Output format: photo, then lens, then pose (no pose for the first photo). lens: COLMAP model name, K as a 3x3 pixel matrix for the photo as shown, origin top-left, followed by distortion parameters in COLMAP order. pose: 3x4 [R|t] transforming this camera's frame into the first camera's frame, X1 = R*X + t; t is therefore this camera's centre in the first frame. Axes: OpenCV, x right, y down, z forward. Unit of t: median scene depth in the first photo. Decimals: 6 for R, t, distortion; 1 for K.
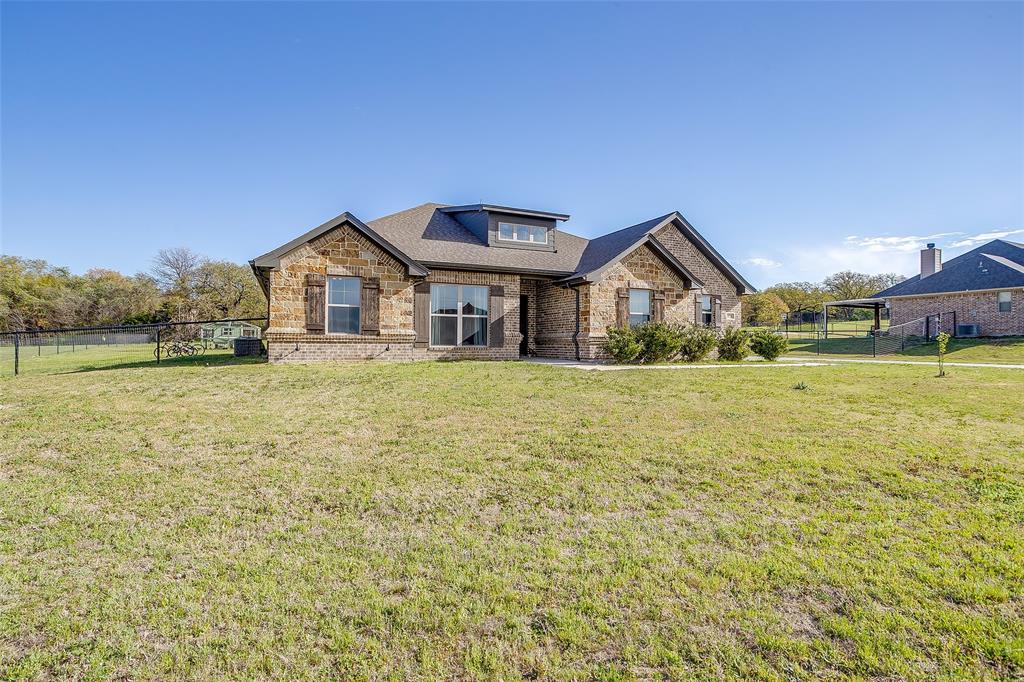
lens RADIAL K [[502.7, 0, 520.9], [0, 502.7, 344.7], [0, 0, 1]] dist [-0.052644, 0.024551]
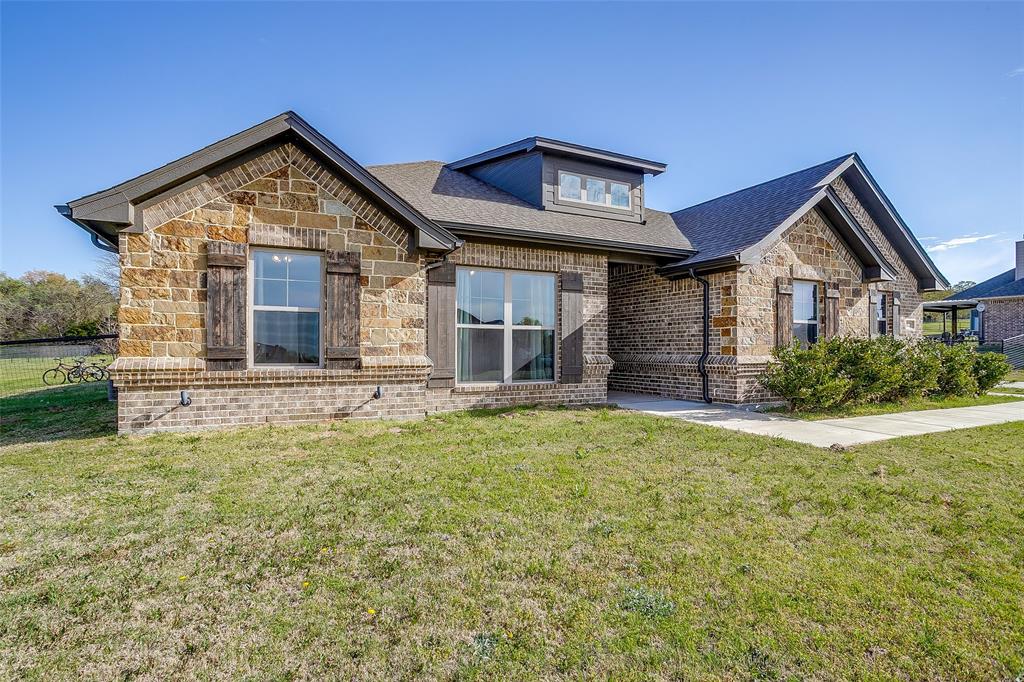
lens RADIAL K [[508.7, 0, 515.2], [0, 508.7, 356.4], [0, 0, 1]] dist [-0.057293, 0.029787]
pose [[0.999813, -0.005633, 0.018473, -0.121383], [0.005418, 0.999917, 0.011685, -0.031583], [-0.018538, -0.011582, 0.999761, 0.434402]]
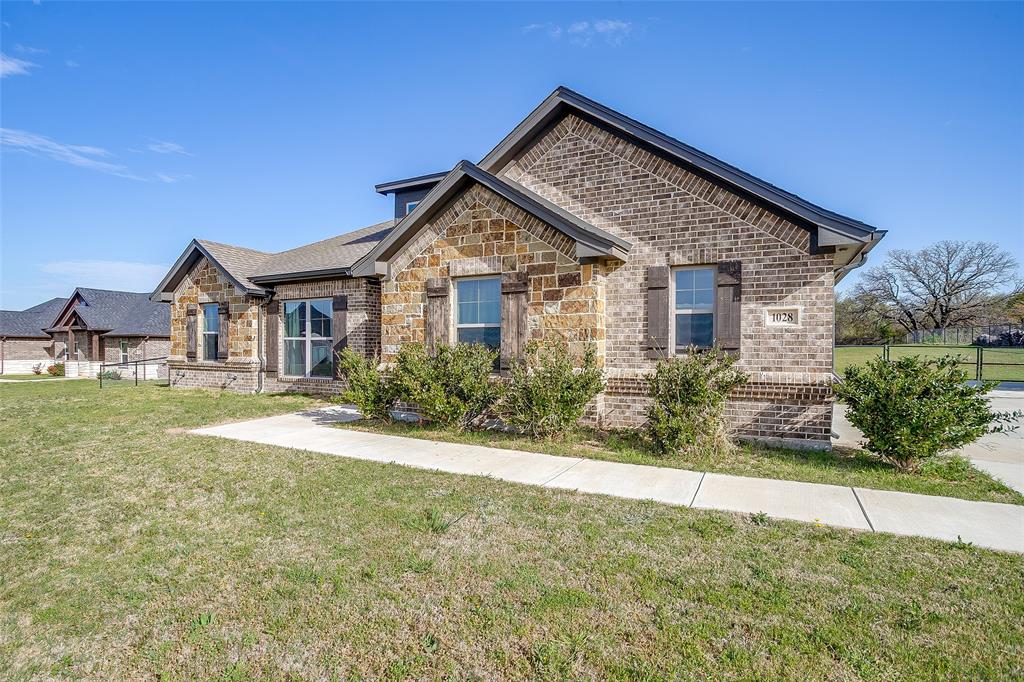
lens RADIAL K [[508.7, 0, 514.1], [0, 508.7, 352.0], [0, 0, 1]] dist [-0.057293, 0.029787]
pose [[0.604484, 0.005057, -0.796601, 0.692001], [-0.005064, 0.999984, 0.002506, -0.039297], [0.796601, 0.002519, 0.604500, 0.760215]]
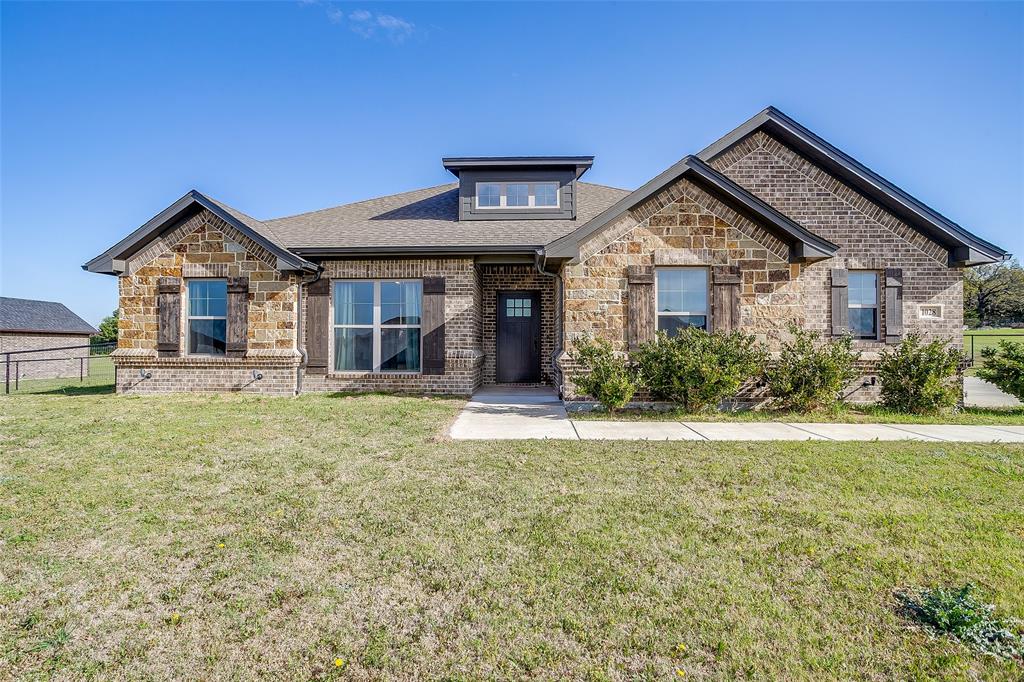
lens RADIAL K [[508.7, 0, 507.5], [0, 508.7, 343.7], [0, 0, 1]] dist [-0.057293, 0.029787]
pose [[0.886902, -0.005522, -0.461924, 0.334035], [0.001255, 0.999954, -0.009544, -0.027485], [0.461955, 0.007885, 0.886868, 0.473313]]
